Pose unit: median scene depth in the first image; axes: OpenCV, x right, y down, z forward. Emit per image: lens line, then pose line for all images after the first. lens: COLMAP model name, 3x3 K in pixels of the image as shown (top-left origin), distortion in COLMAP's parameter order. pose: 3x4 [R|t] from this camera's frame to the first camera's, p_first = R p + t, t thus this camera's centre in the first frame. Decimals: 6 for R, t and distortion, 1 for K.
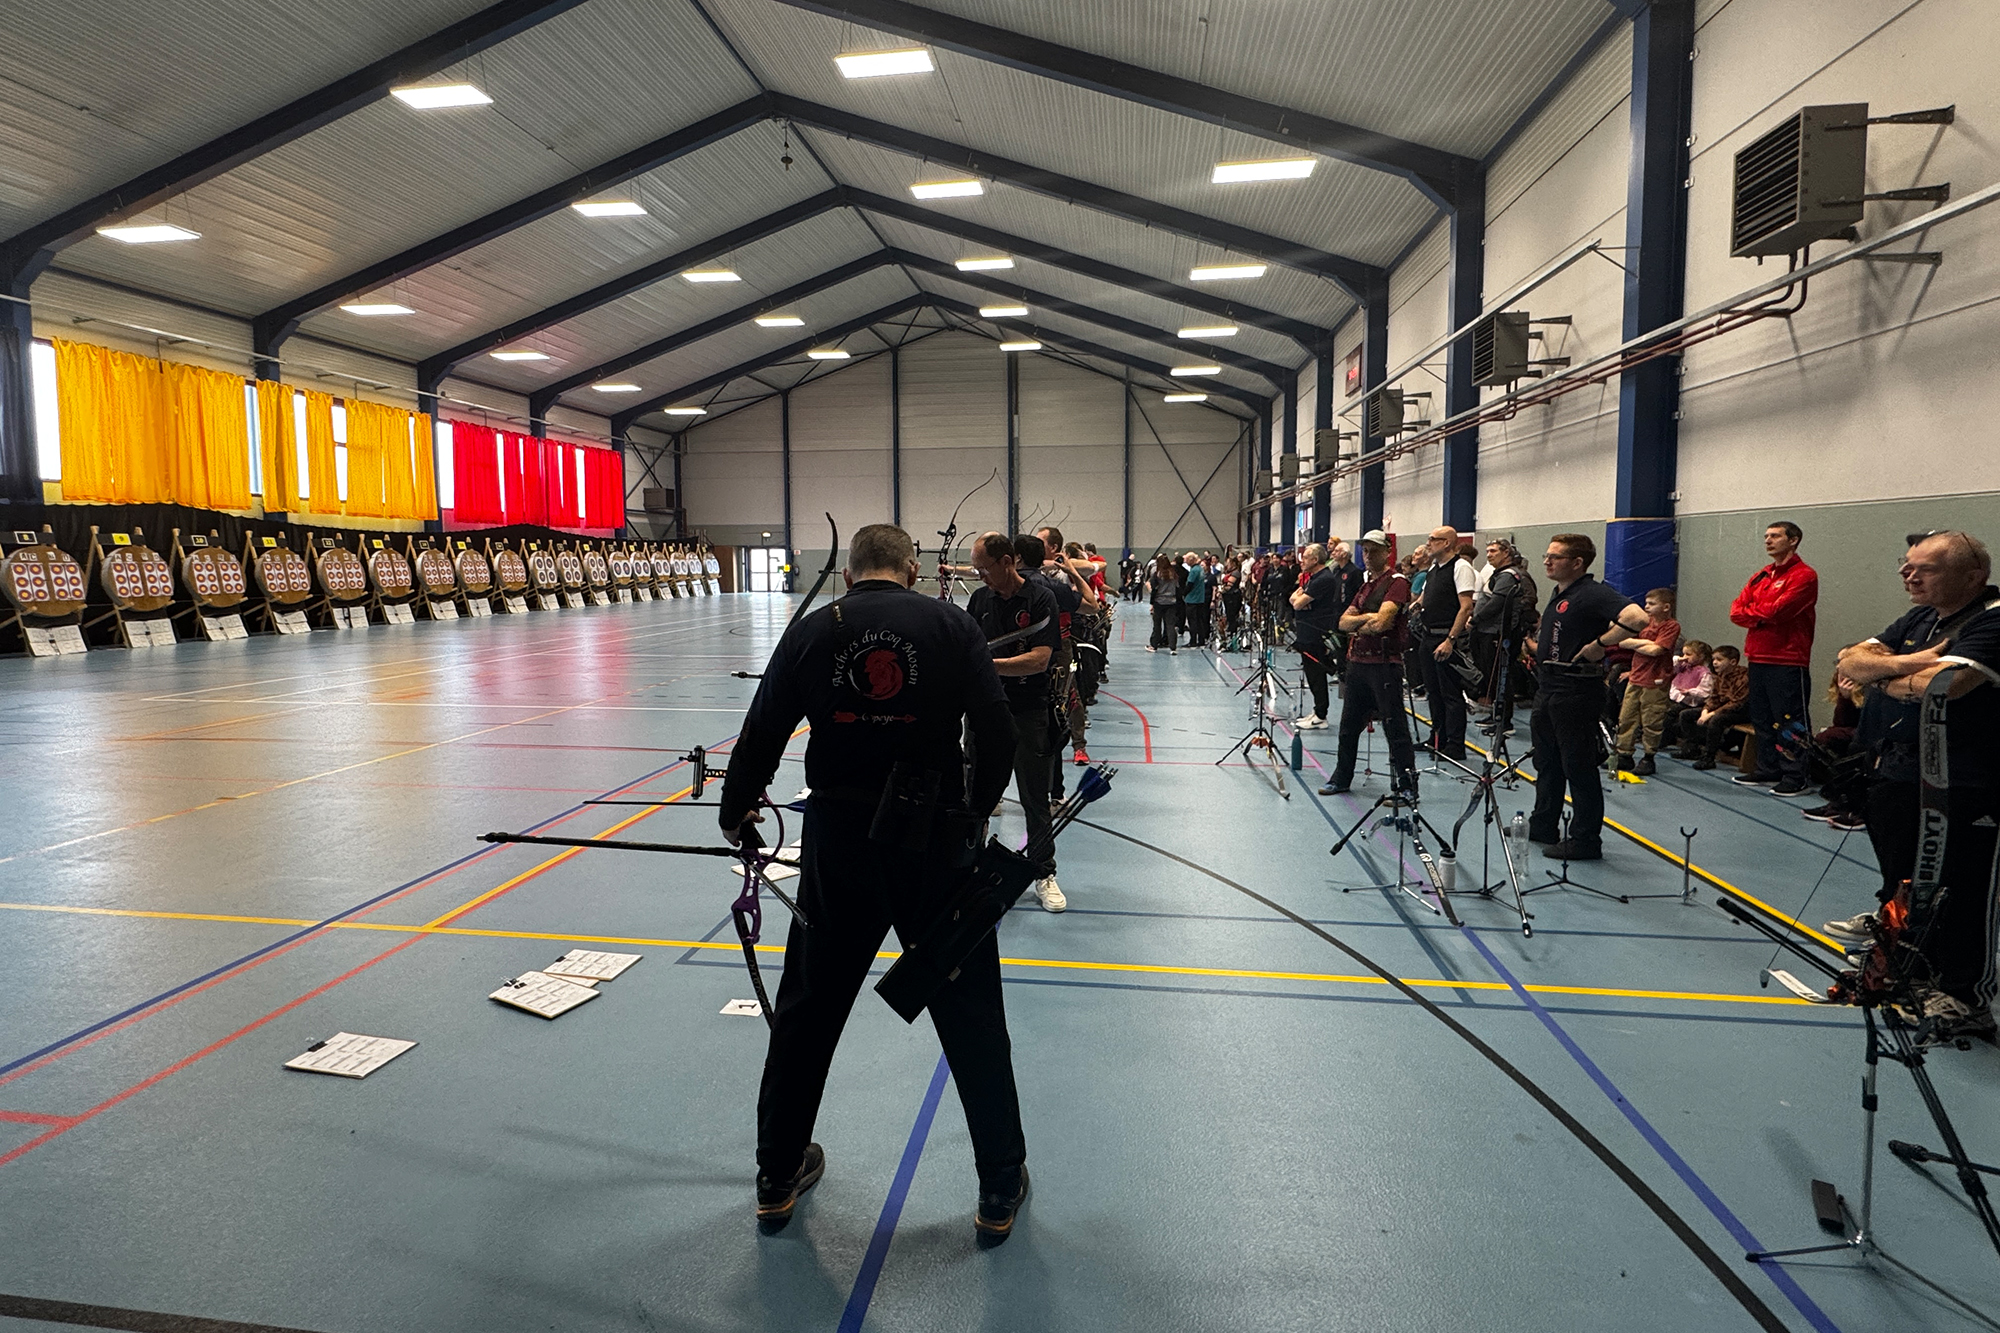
lens RADIAL K [[888.0, 0, 997.4], [0, 888.0, 621.5], [0, 0, 1]] dist [-0.012080, -0.000131]
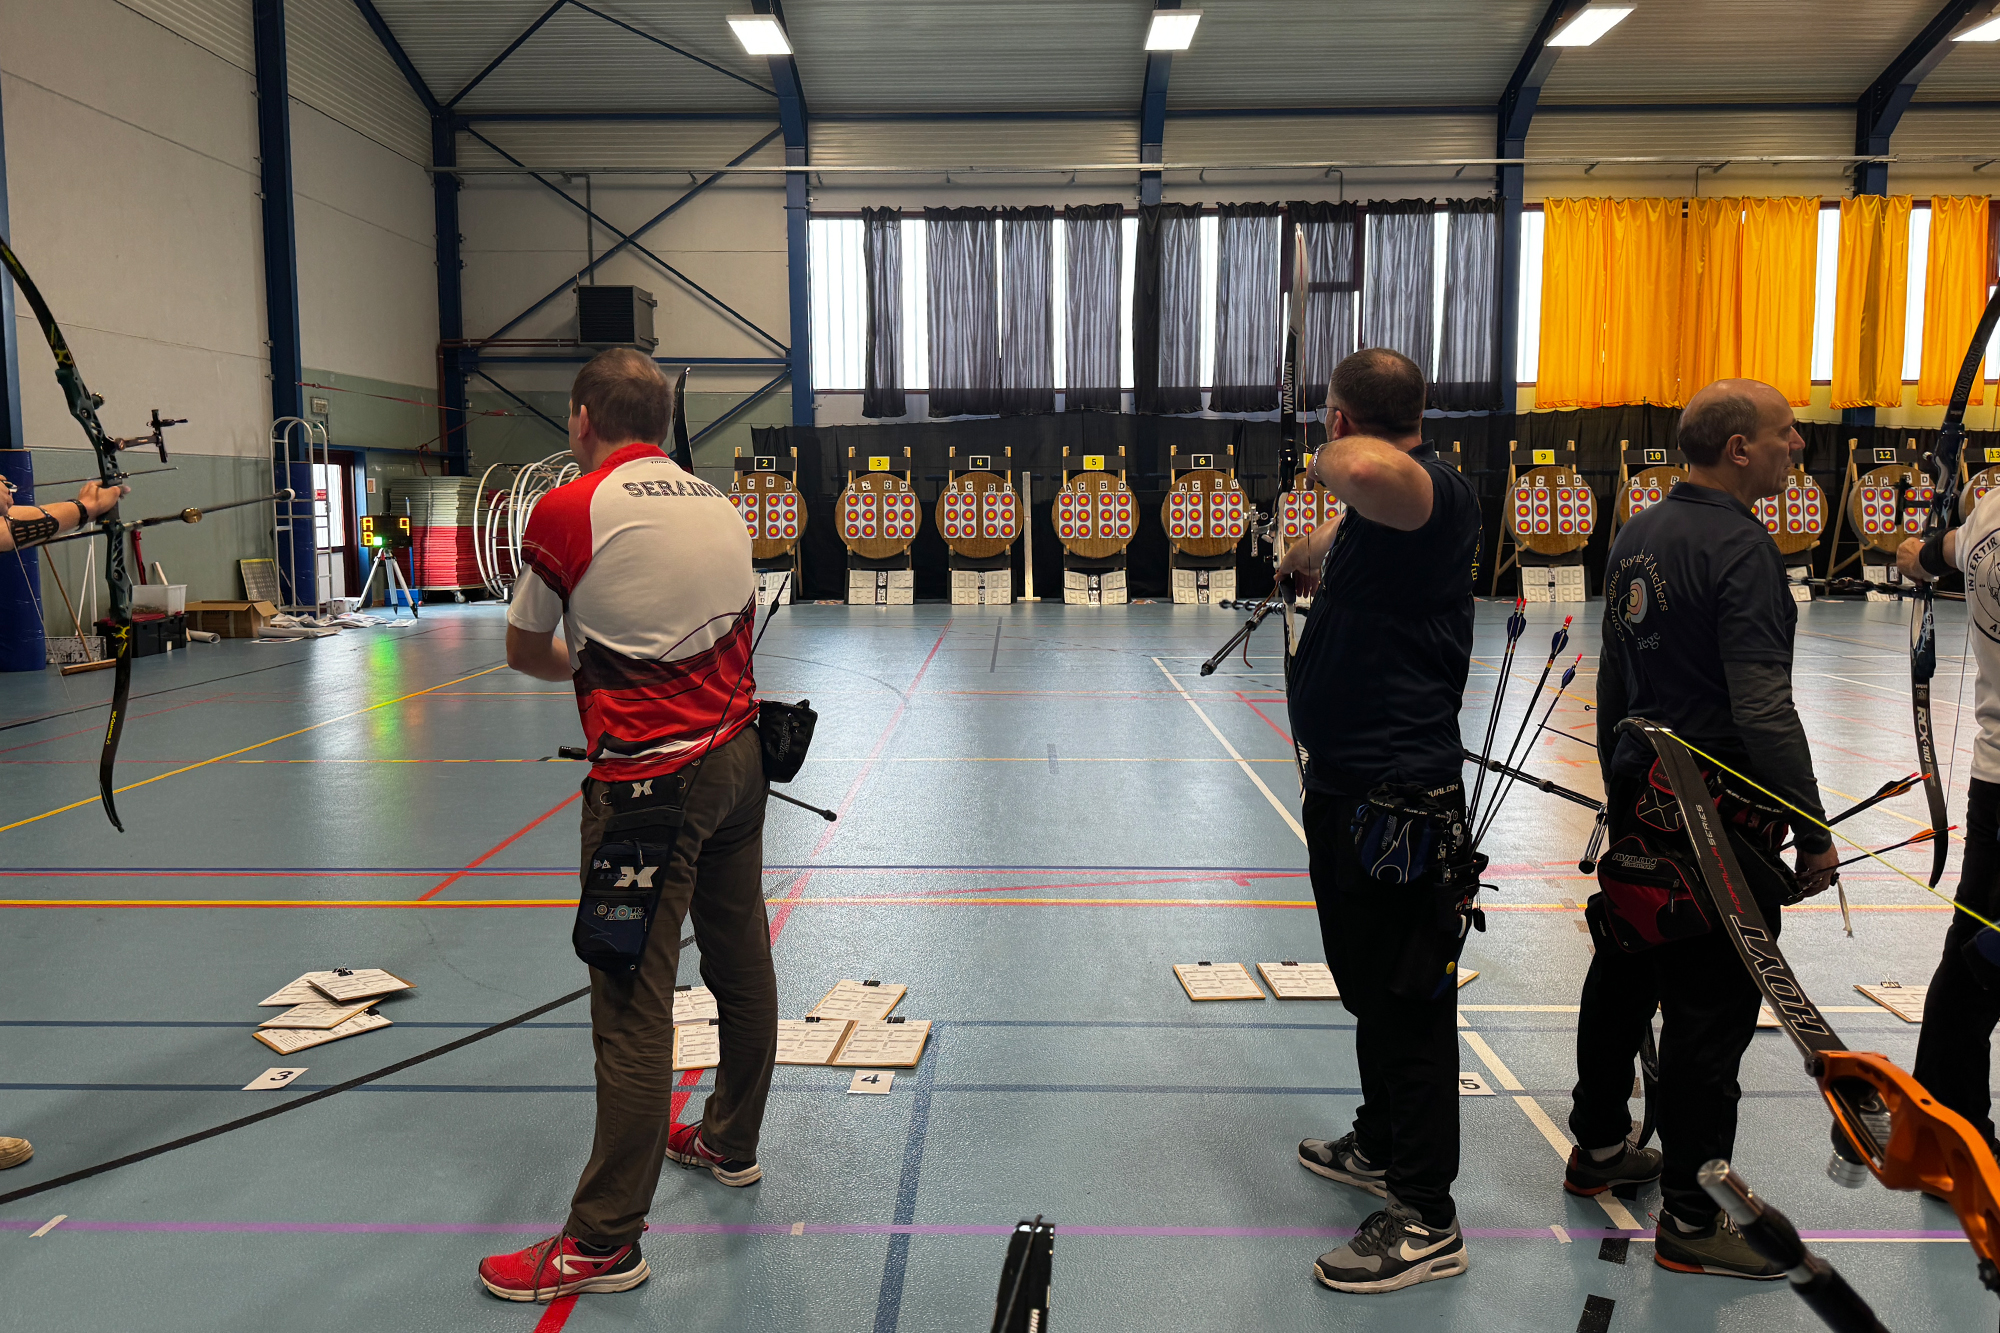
lens RADIAL K [[1317.3, 0, 1000.7], [0, 1317.3, 603.1], [0, 0, 1]] dist [0.003431, -0.019468]
pose [[0.115759, 0.087741, -0.989394, 0.052386], [-0.066392, 0.994547, 0.080430, -0.026284], [0.991056, 0.056377, 0.120953, 0.365871]]
